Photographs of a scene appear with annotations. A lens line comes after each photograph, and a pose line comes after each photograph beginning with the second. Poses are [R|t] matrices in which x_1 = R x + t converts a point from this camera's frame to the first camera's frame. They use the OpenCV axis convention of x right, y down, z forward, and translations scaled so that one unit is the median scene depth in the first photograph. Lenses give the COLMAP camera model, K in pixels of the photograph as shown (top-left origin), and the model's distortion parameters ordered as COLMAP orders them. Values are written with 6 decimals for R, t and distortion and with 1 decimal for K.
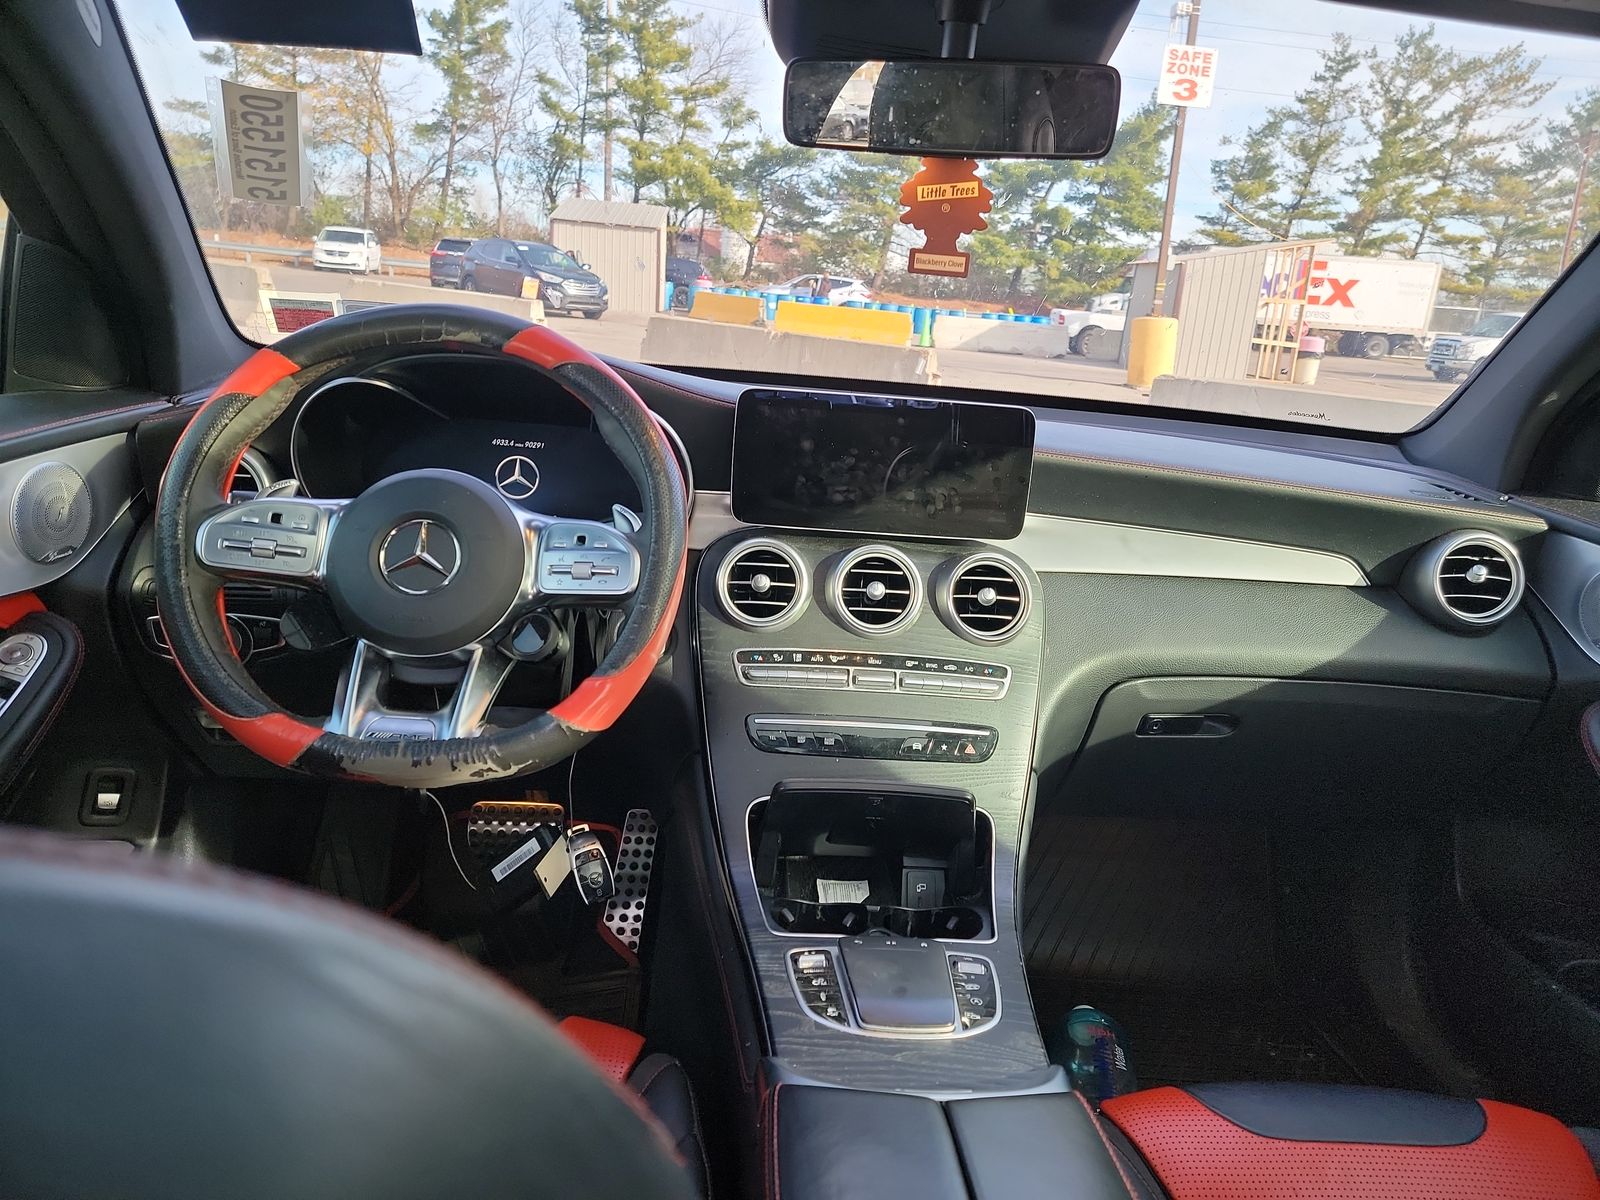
lens RADIAL K [[1101.6, 0, 791.3], [0, 1101.6, 596.2], [0, 0, 1]] dist [0.064555, -0.000103]
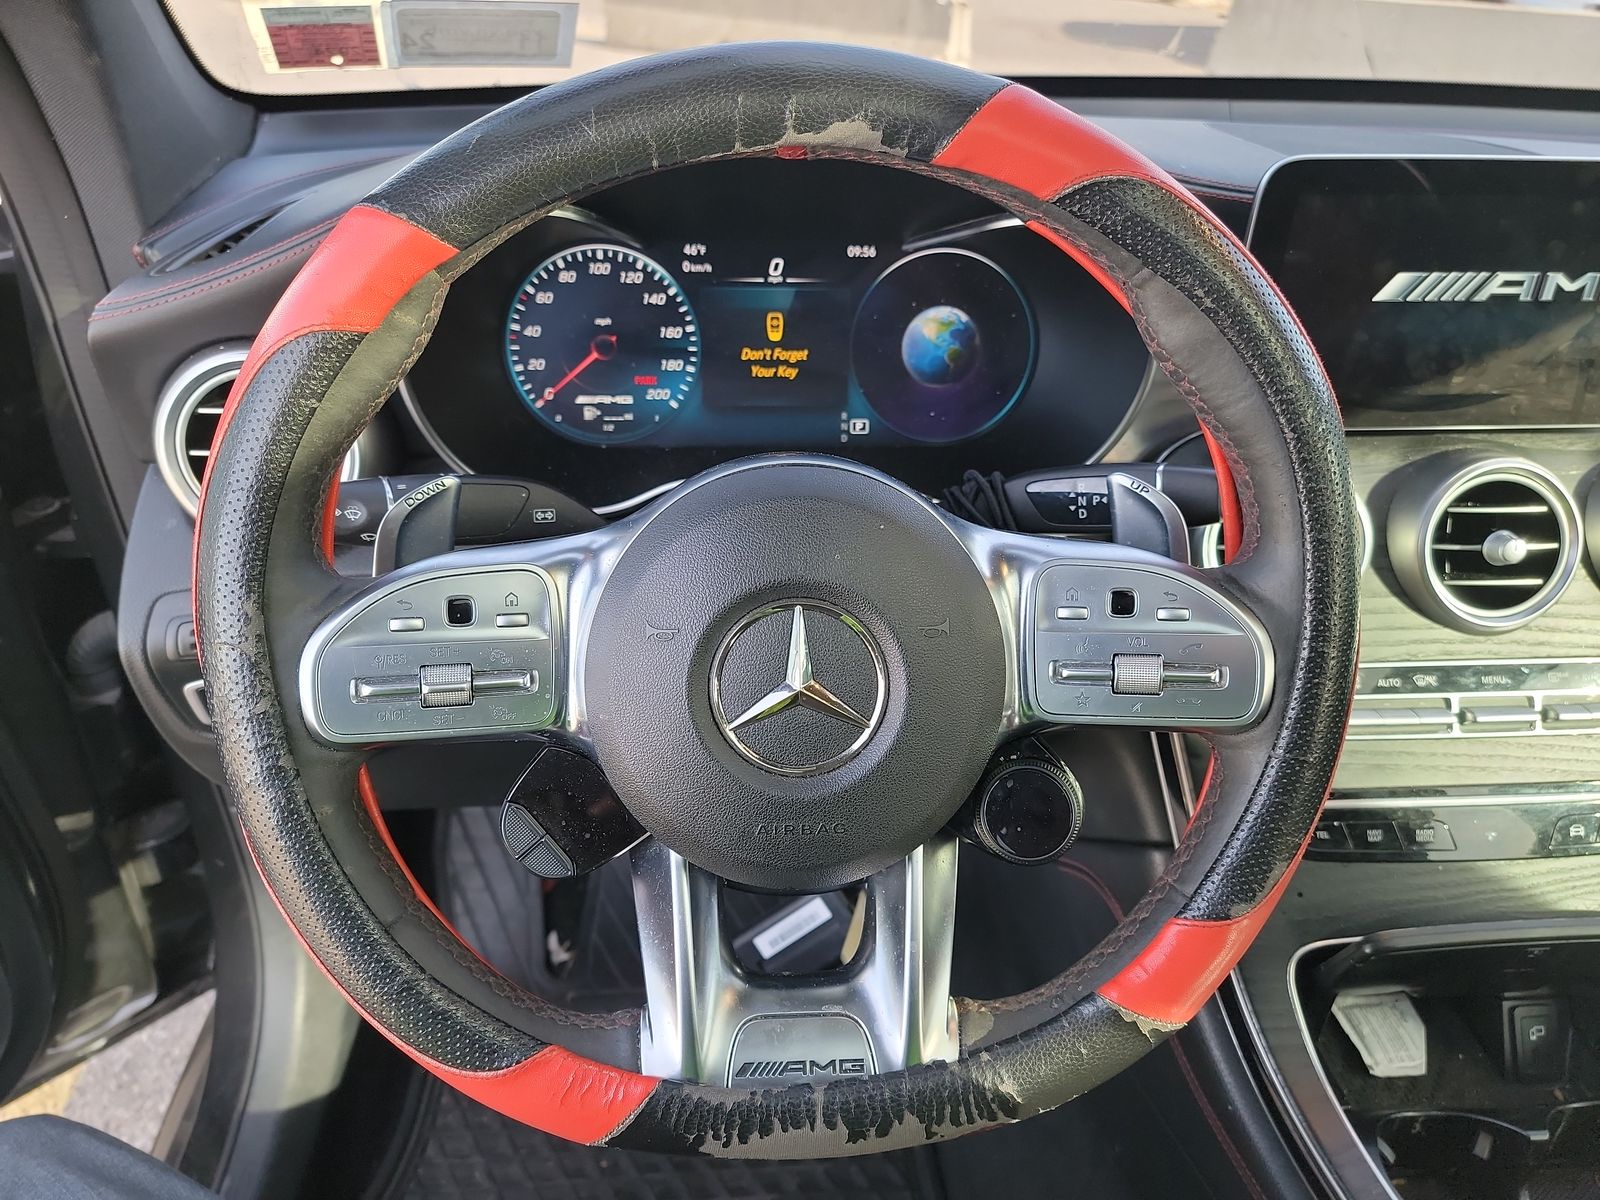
lens RADIAL K [[1101.6, 0, 791.3], [0, 1101.6, 596.2], [0, 0, 1]] dist [0.064555, -0.000103]
pose [[0.997766, -0.064616, 0.016939, -0.322098], [0.057073, 0.956388, 0.286468, -0.185011], [-0.034710, -0.284861, 0.957940, 0.552004]]
